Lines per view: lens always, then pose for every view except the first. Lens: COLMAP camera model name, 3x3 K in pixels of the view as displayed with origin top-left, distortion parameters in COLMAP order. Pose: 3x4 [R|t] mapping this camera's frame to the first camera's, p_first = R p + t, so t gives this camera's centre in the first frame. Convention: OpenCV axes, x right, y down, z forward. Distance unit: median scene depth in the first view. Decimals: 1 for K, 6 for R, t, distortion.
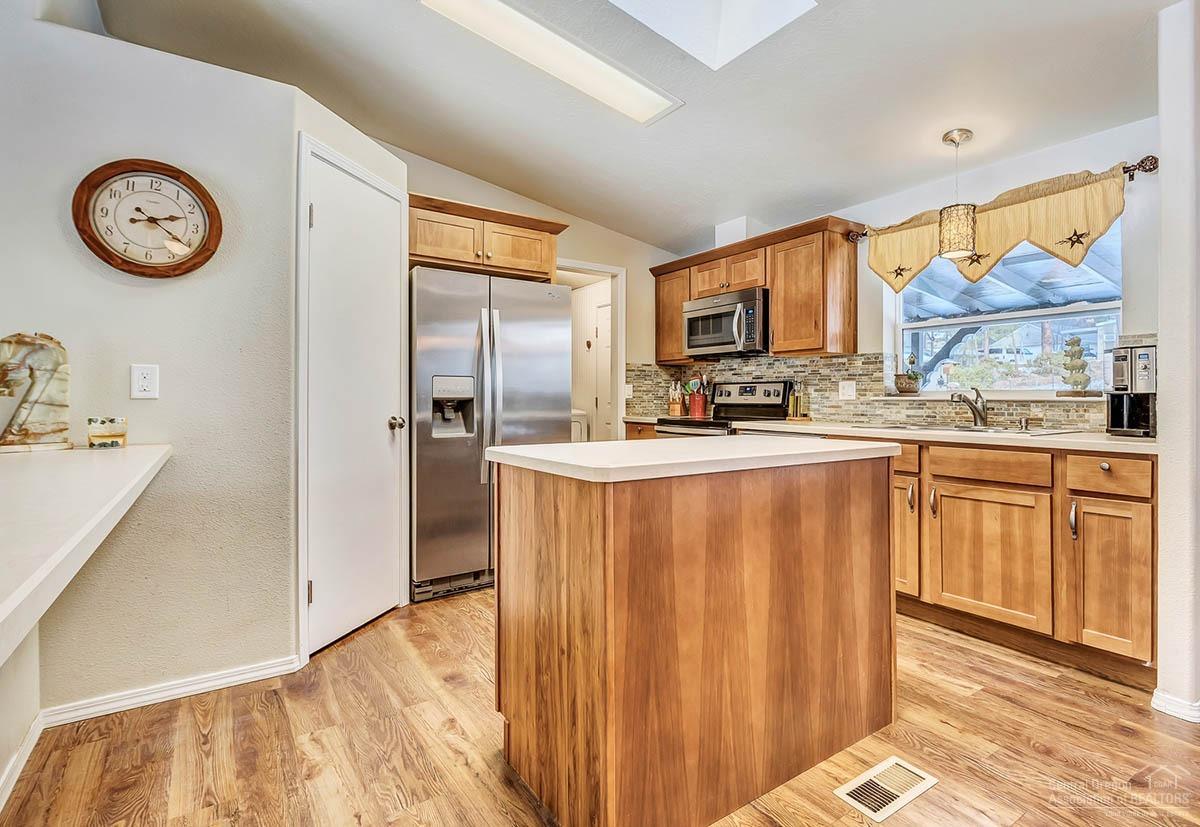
lens RADIAL K [[586.1, 0, 603.8], [0, 586.1, 395.8], [0, 0, 1]] dist [0.002645, -0.014066]
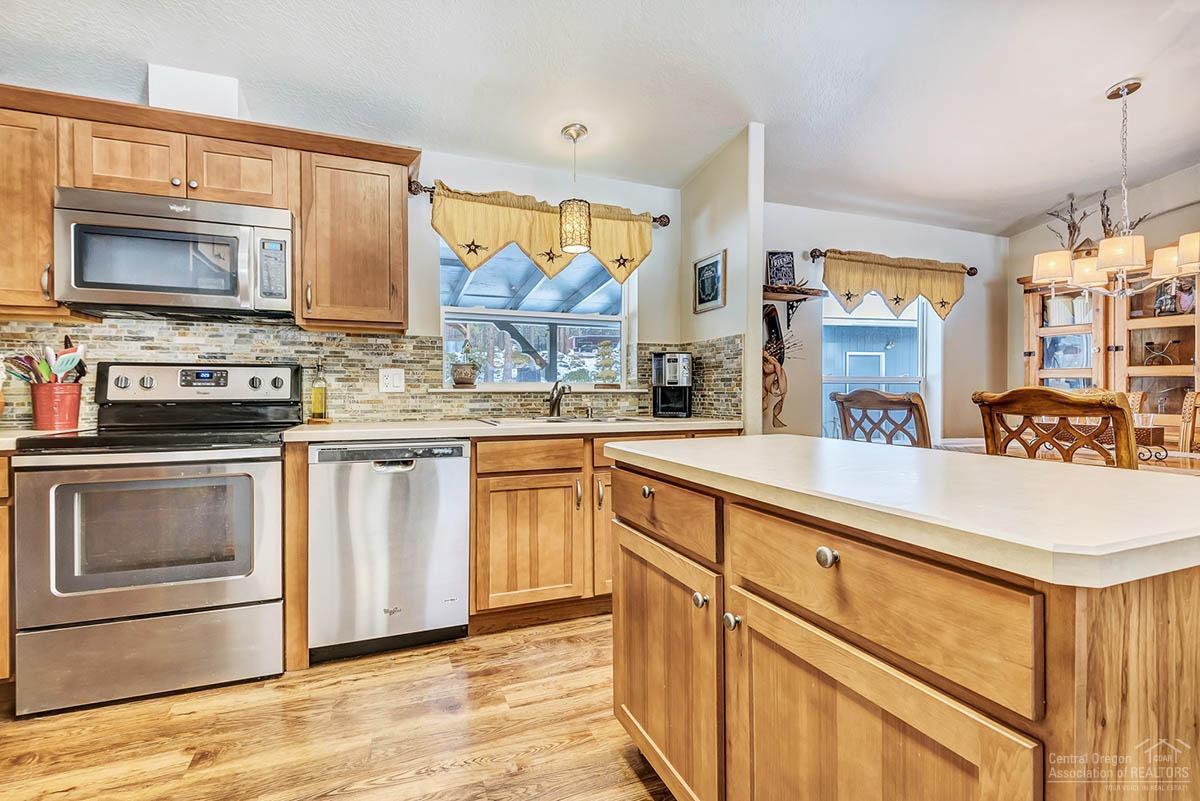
lens RADIAL K [[550.9, 0, 597.1], [0, 550.9, 394.7], [0, 0, 1]] dist [0.025006, -0.021211]
pose [[0.195892, -0.009153, 0.980583, -0.265420], [-0.001451, 0.999953, 0.009624, 0.002350], [-0.980624, -0.003308, 0.195869, 0.609784]]
